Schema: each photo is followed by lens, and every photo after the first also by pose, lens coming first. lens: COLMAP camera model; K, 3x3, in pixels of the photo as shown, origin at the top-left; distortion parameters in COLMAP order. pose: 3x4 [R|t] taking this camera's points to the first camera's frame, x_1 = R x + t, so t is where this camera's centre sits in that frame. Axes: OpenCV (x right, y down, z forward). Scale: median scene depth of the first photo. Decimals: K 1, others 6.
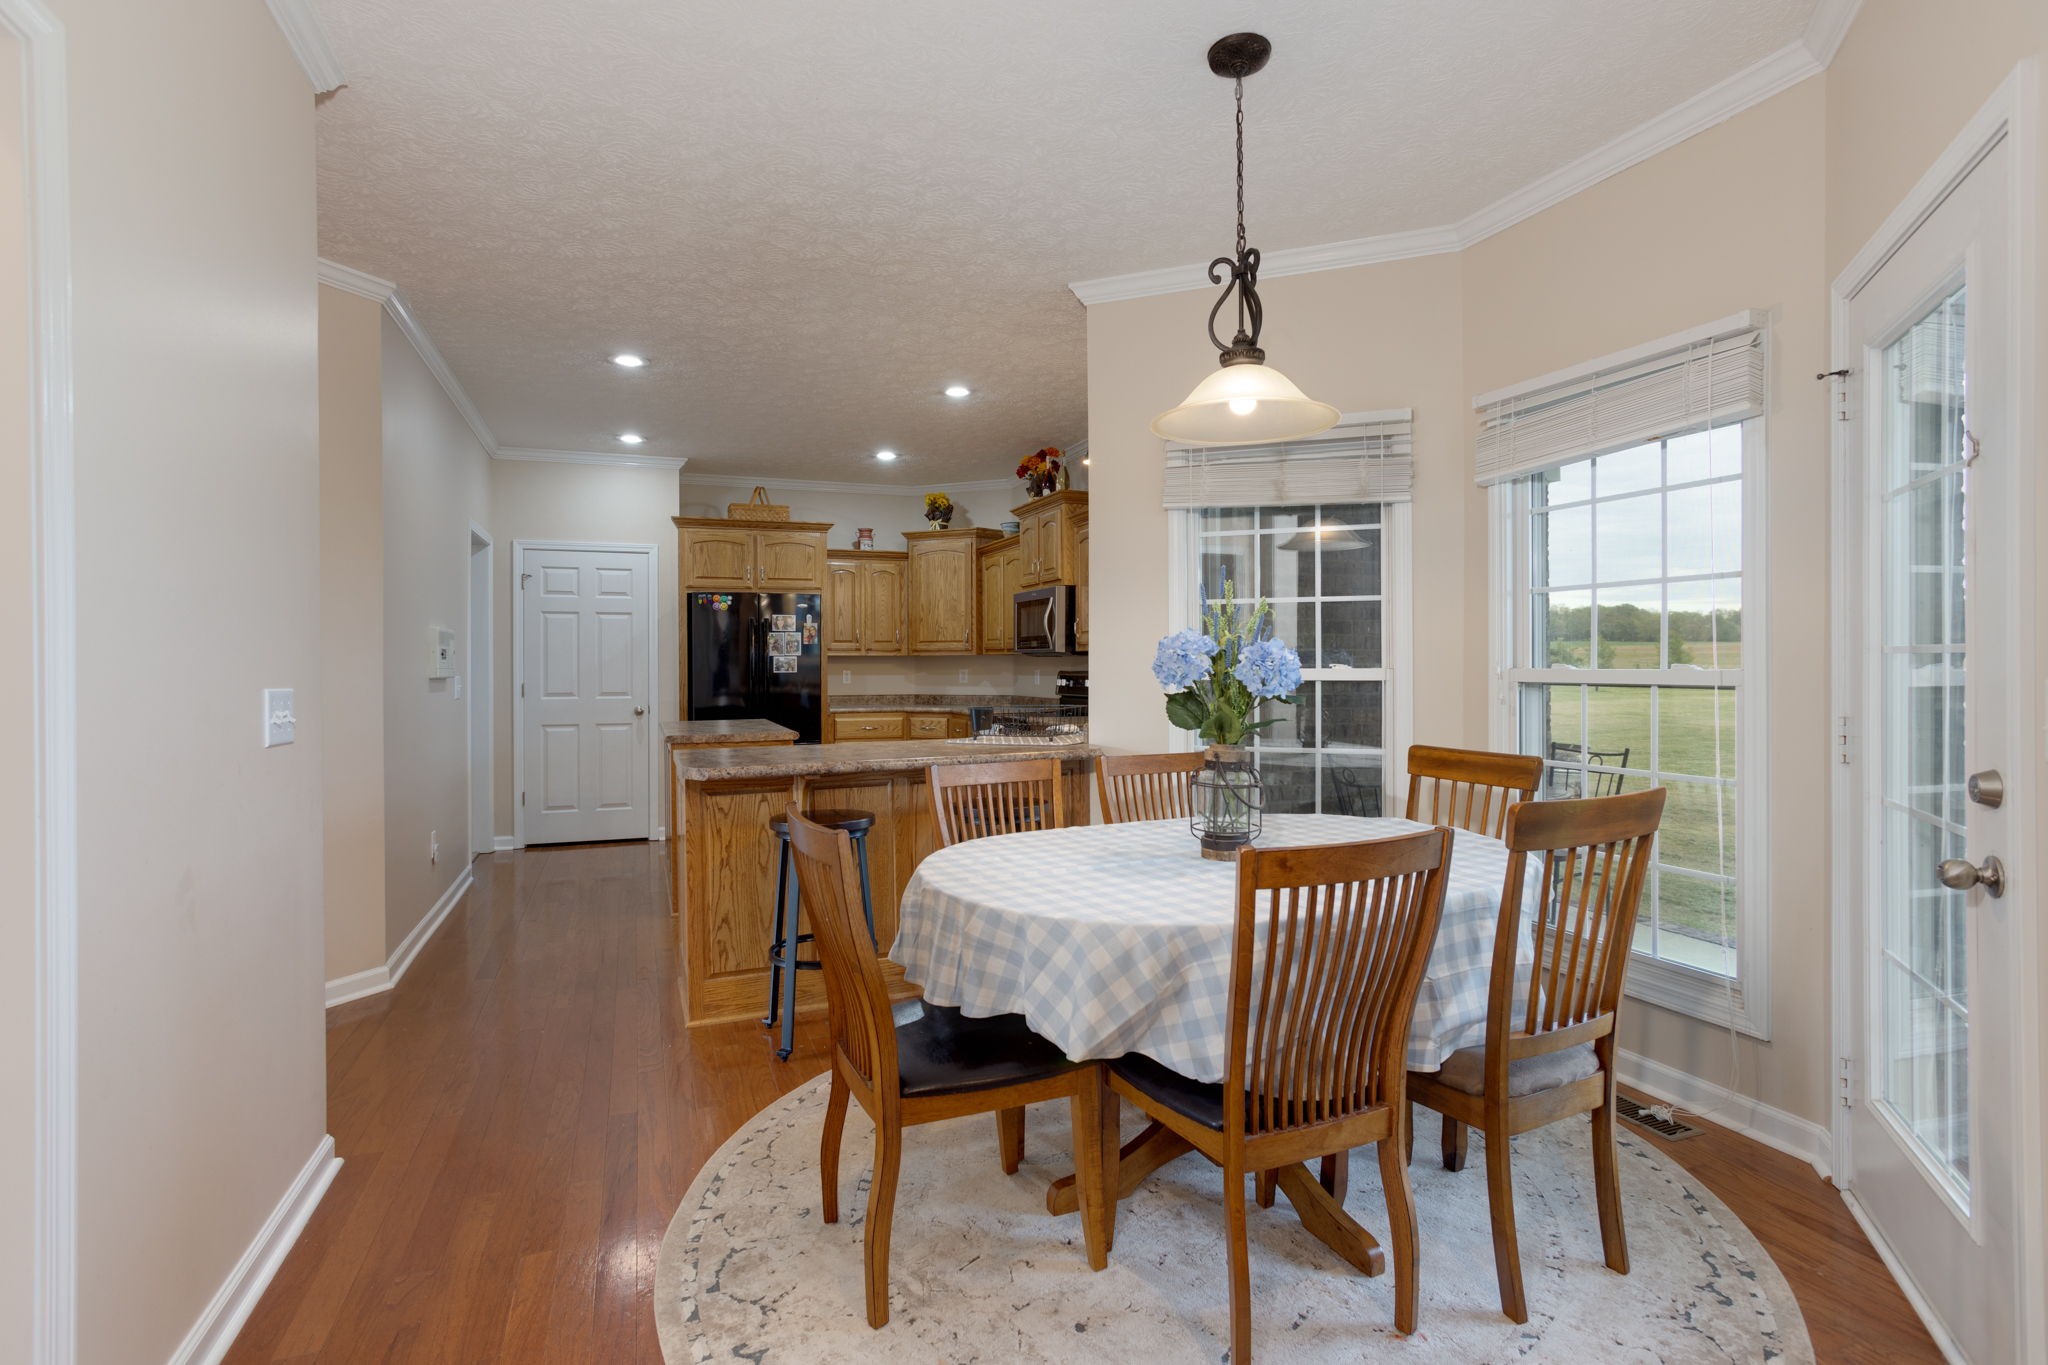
lens RADIAL K [[974.1, 0, 1024.0], [0, 974.1, 682.5], [0, 0, 1]] dist [-0.013806, 0.000242]
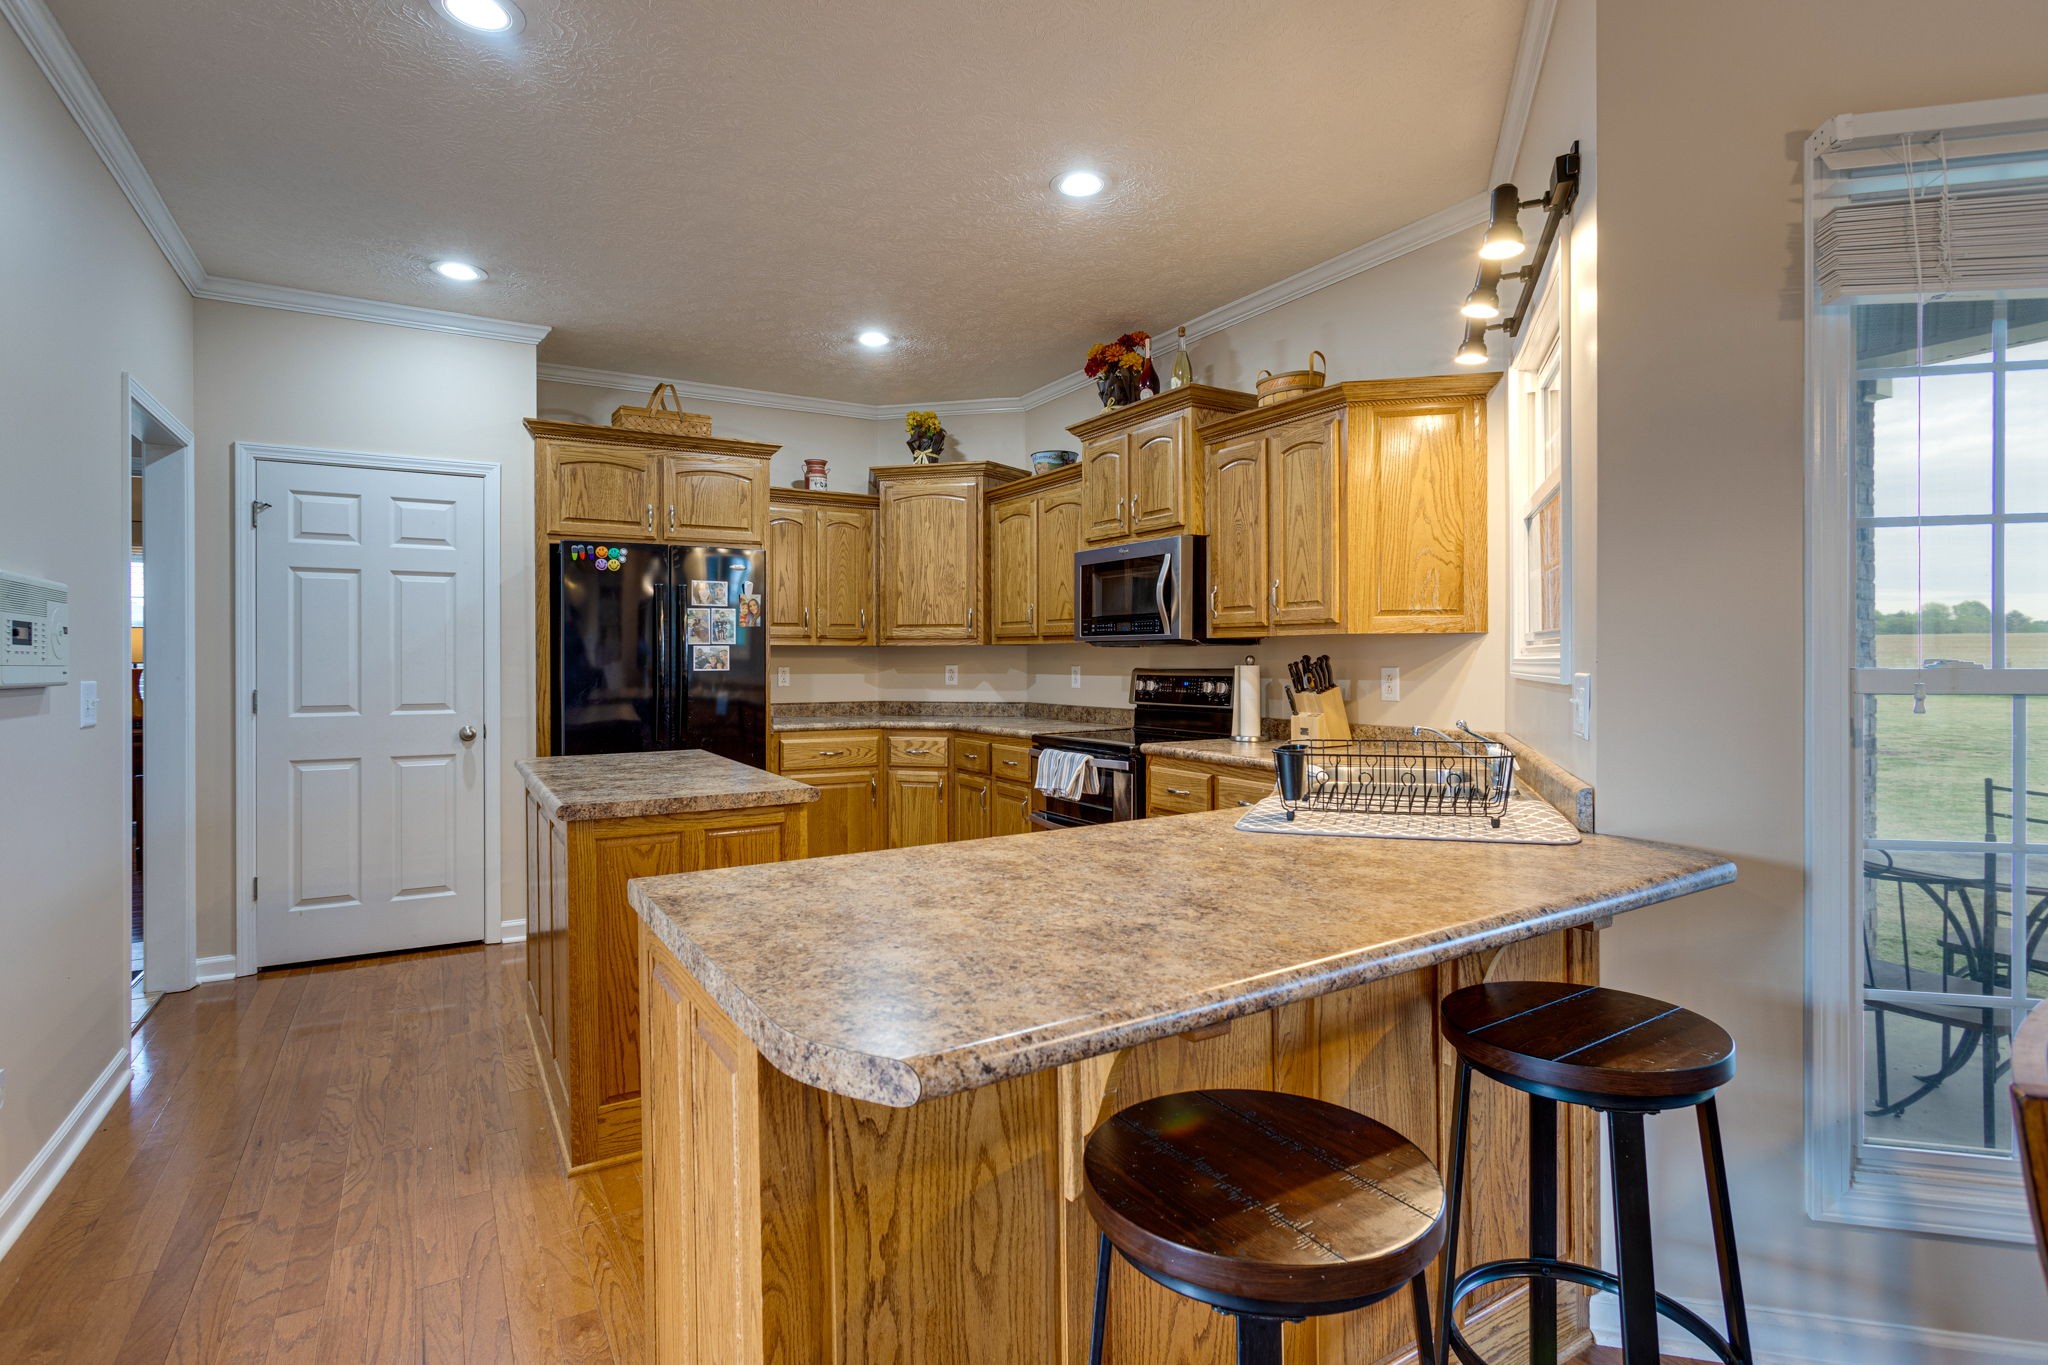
lens RADIAL K [[1009.2, 0, 1026.0], [0, 1009.2, 672.7], [0, 0, 1]] dist [-0.003419, 0.001113]
pose [[0.987842, -0.001063, 0.155458, -0.140415], [0.001810, 0.999987, -0.004665, -0.005438], [-0.155451, 0.004890, 0.987831, 0.303690]]
